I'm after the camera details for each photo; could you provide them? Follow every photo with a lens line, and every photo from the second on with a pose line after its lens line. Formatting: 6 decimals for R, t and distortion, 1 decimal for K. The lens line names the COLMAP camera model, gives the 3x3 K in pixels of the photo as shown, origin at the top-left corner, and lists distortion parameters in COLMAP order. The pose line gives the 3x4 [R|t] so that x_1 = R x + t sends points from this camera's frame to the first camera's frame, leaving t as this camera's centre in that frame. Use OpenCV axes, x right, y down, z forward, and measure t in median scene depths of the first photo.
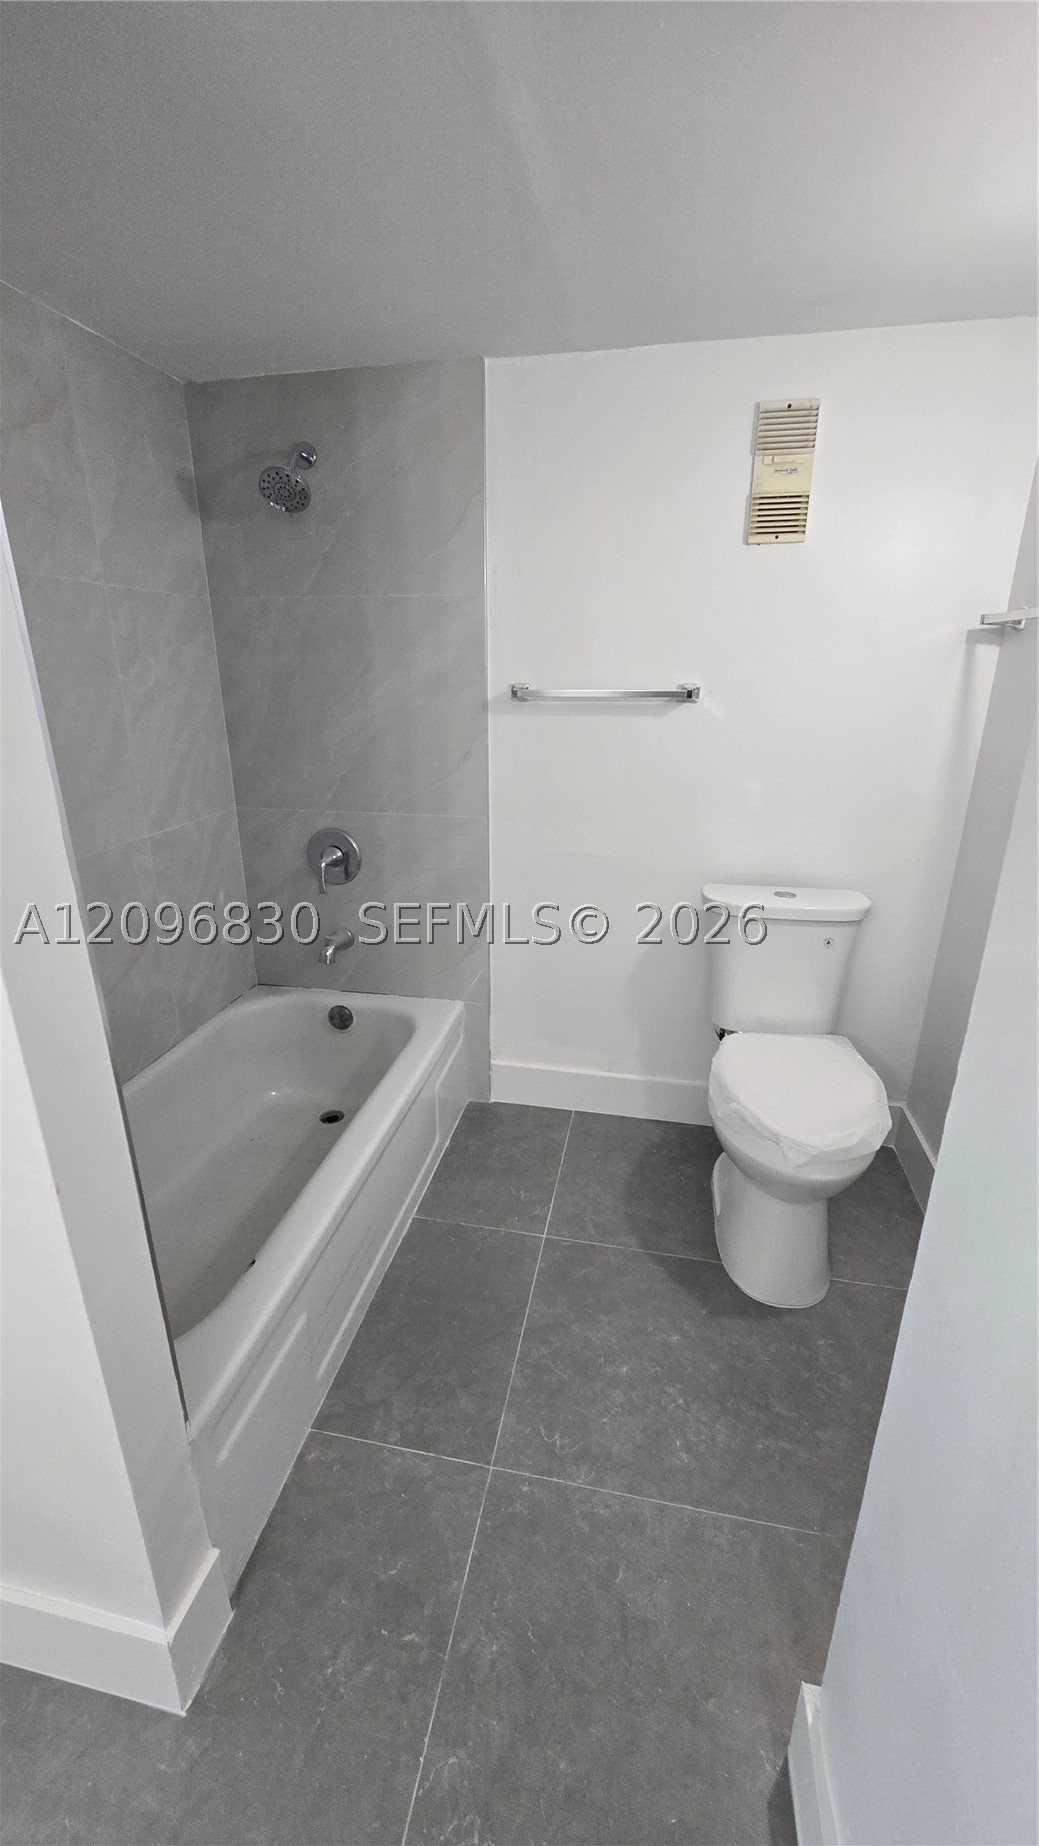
lens RADIAL K [[757.1, 0, 528.5], [0, 757.1, 912.9], [0, 0, 1]] dist [-0.004208, 0.002137]
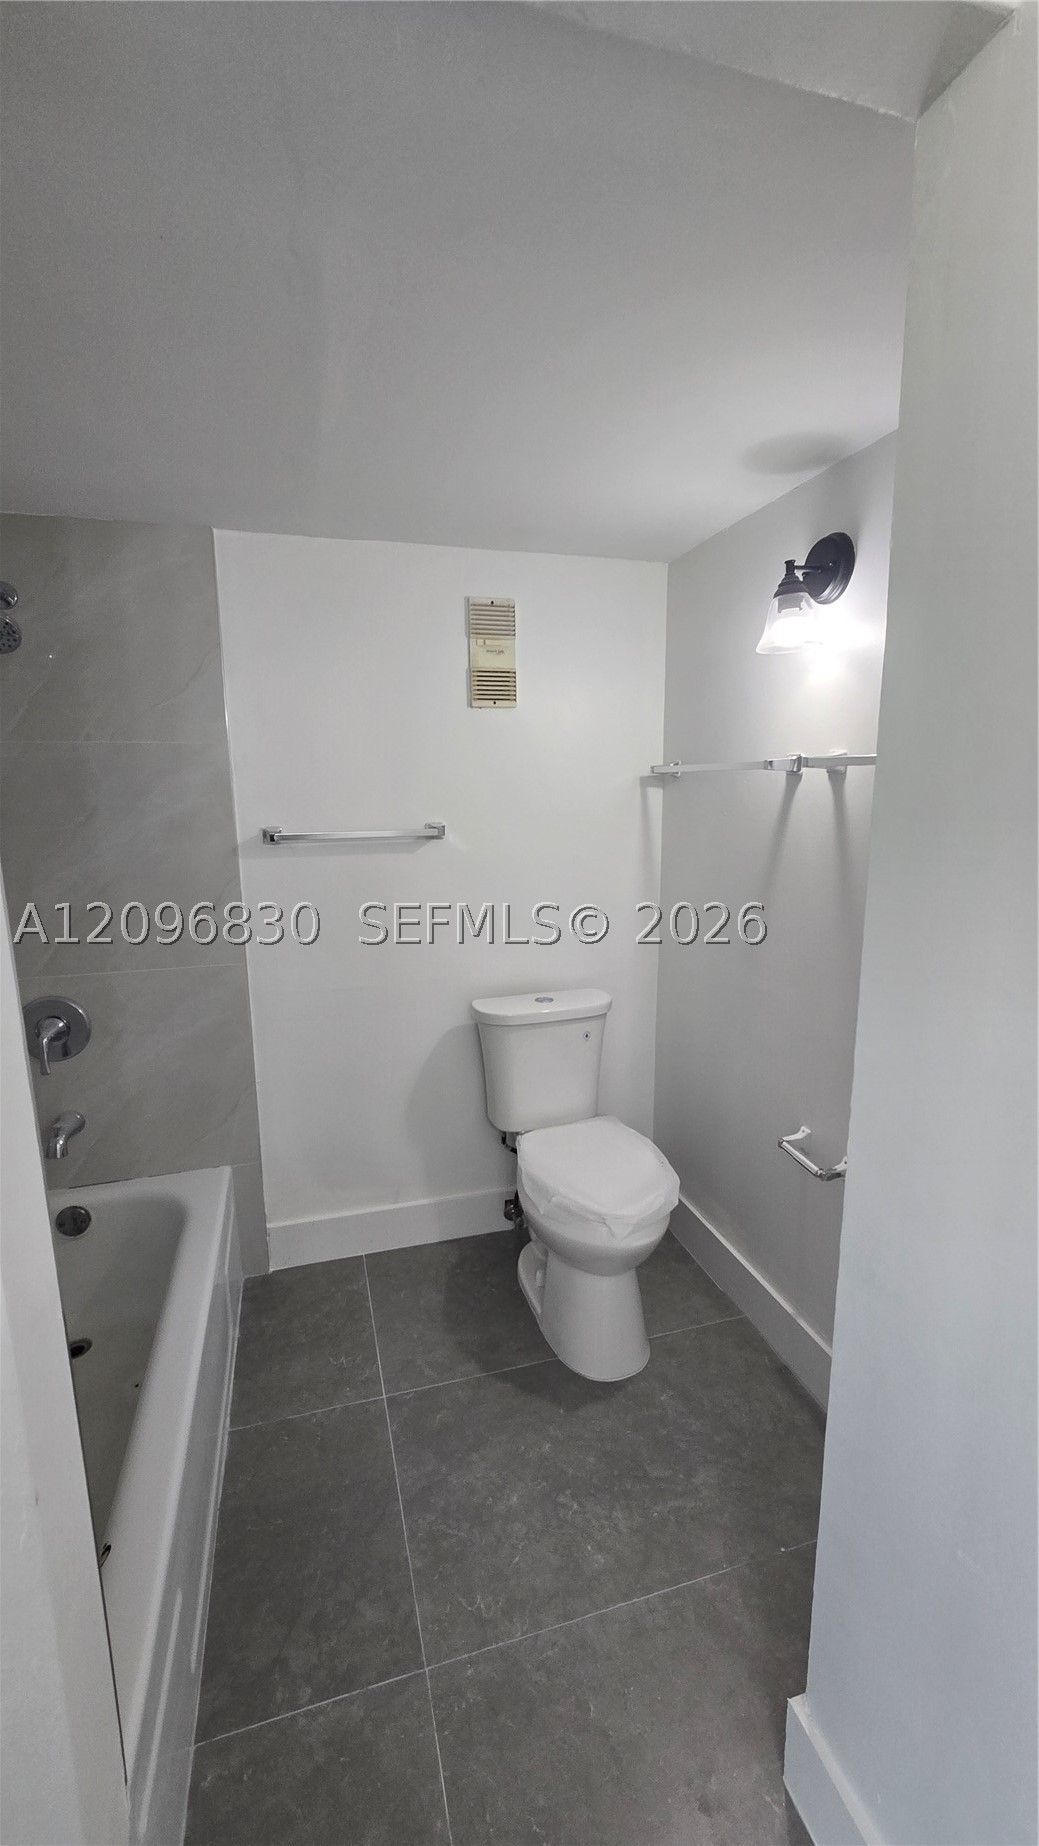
lens RADIAL K [[757.1, 0, 516.0], [0, 757.1, 908.8], [0, 0, 1]] dist [-0.004208, 0.002137]
pose [[0.887320, -0.083417, 0.453547, -0.212210], [0.155224, 0.980140, -0.123411, -0.025876], [-0.434246, 0.179907, 0.882646, -0.010531]]
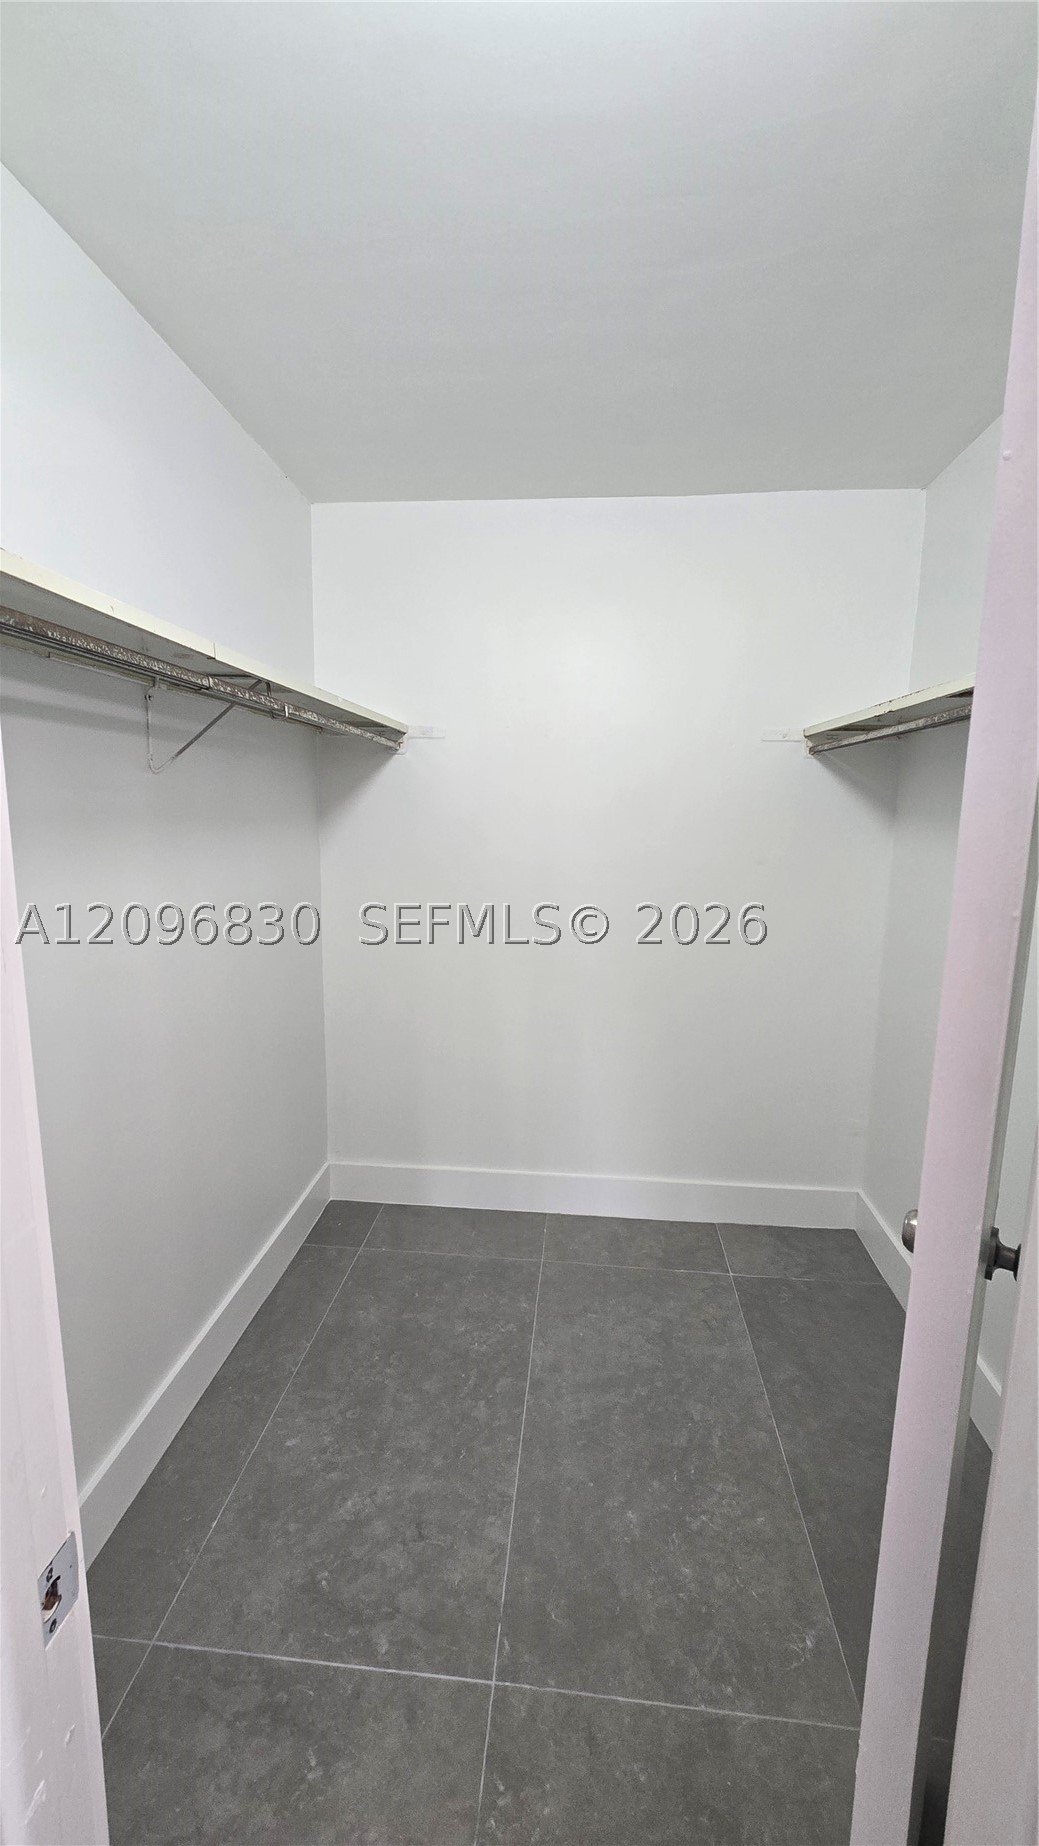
lens RADIAL K [[792.8, 0, 524.4], [0, 792.8, 929.4], [0, 0, 1]] dist [-0.002165, -0.000183]
pose [[-0.113374, -0.159470, 0.980671, -0.527840], [0.308370, 0.932643, 0.187310, -0.268037], [-0.944486, 0.323646, -0.056562, 0.821242]]
